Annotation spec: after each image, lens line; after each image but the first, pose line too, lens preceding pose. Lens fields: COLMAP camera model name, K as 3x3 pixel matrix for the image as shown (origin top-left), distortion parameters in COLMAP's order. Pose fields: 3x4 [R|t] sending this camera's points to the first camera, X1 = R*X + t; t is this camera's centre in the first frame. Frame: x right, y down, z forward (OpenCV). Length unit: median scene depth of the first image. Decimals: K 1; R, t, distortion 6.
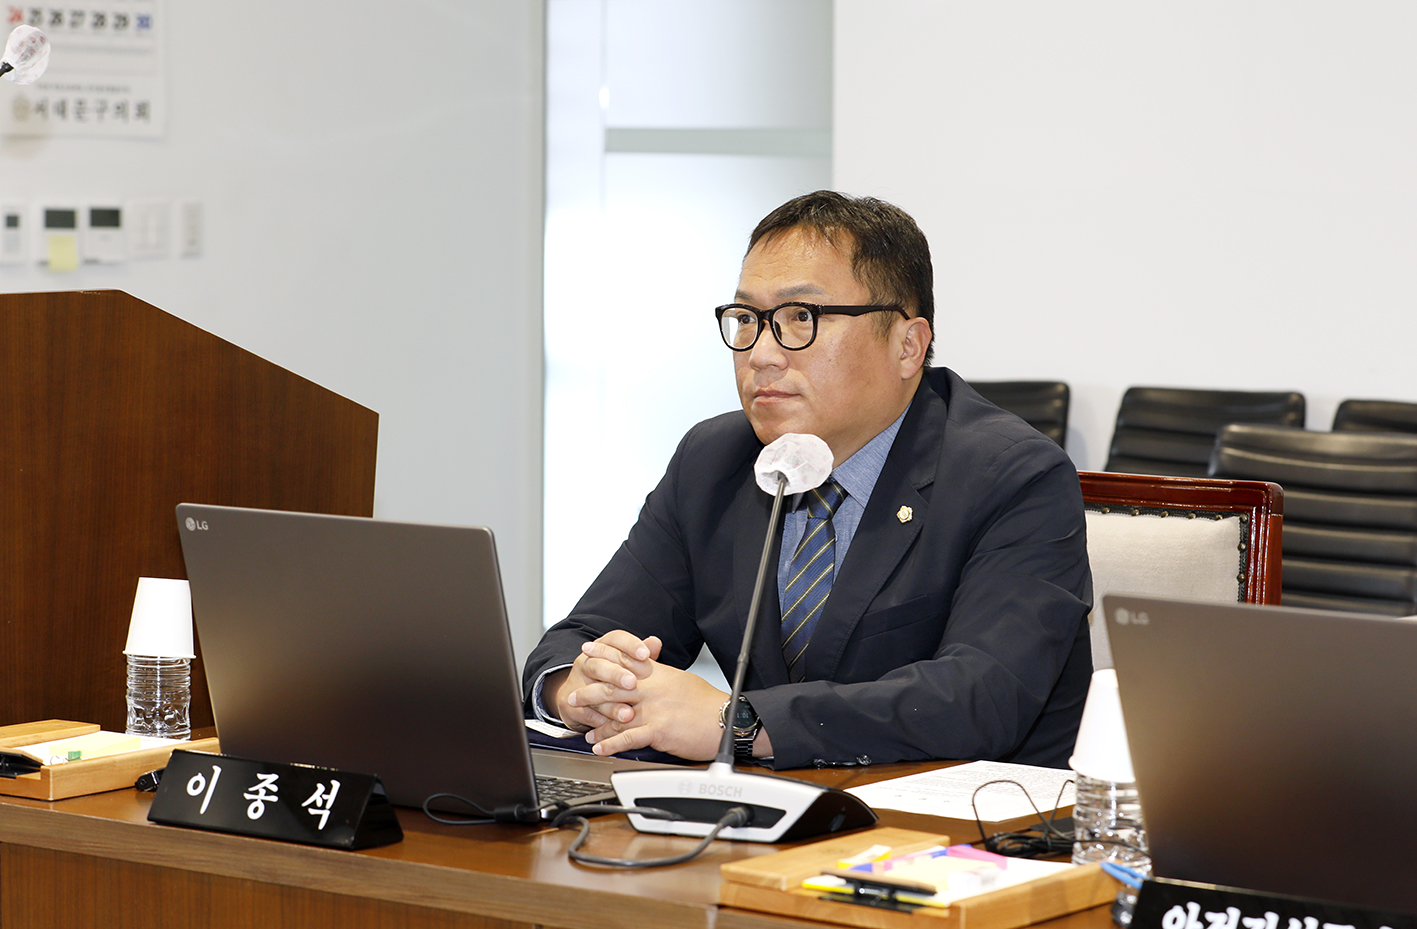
lens RADIAL K [[4304.3, 0, 708.5], [0, 4304.3, 464.5], [0, 0, 1]] dist [-0.046537, -0.706500]
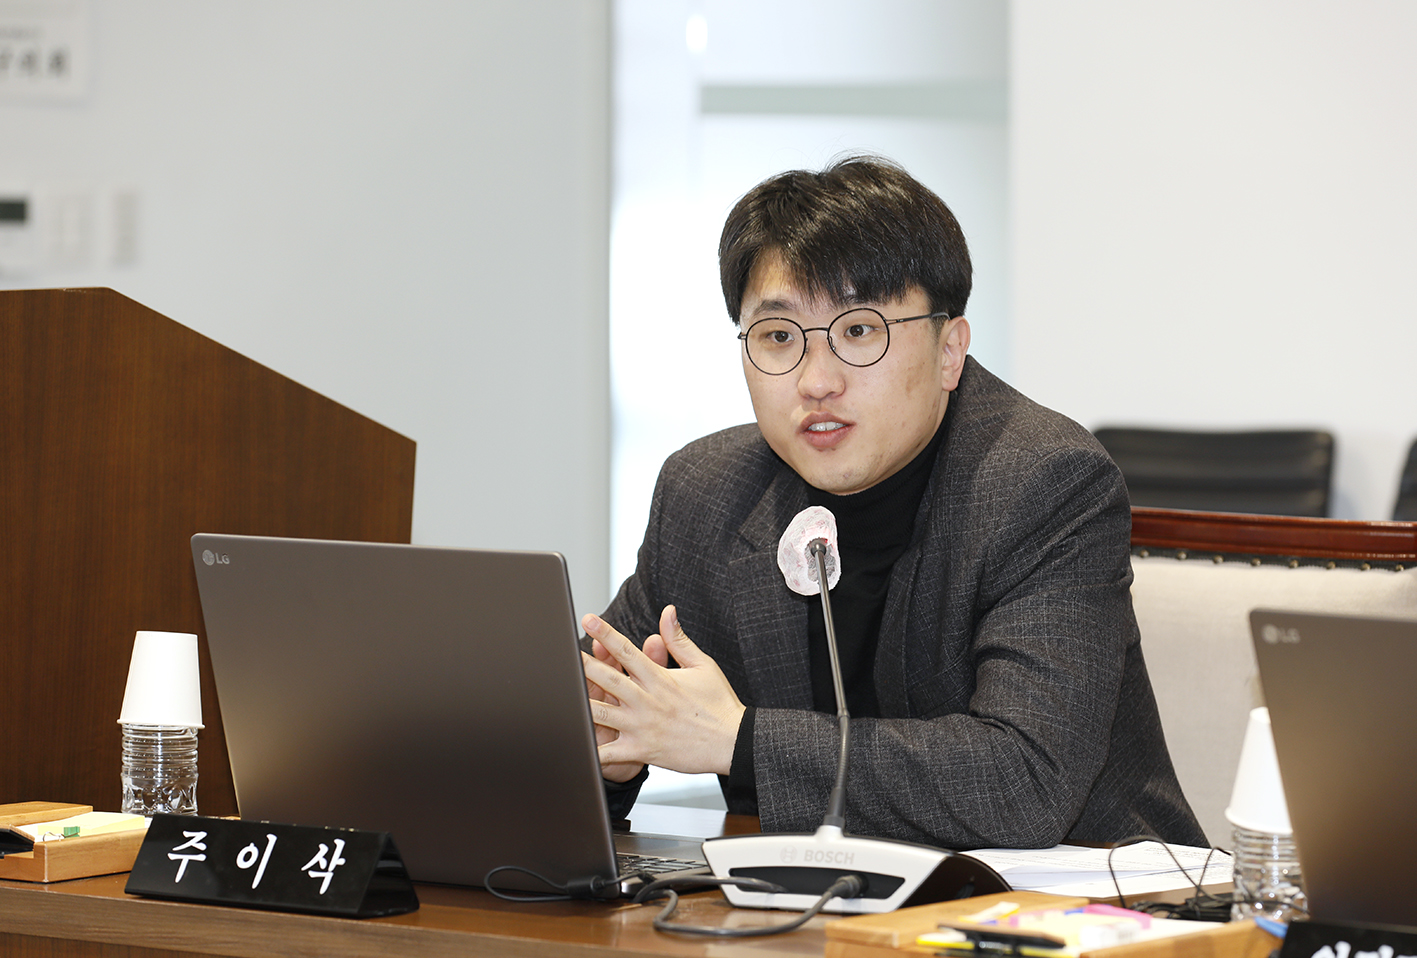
lens RADIAL K [[7114.7, 0, 708.5], [0, 7114.7, 479.0], [0, 0, 1]] dist [0.005670, -5.246456]
pose [[0.999713, -0.004858, -0.023438, 0.012308], [0.004364, 0.999769, -0.021051, 0.029645], [0.023535, 0.020943, 0.999504, -0.425453]]
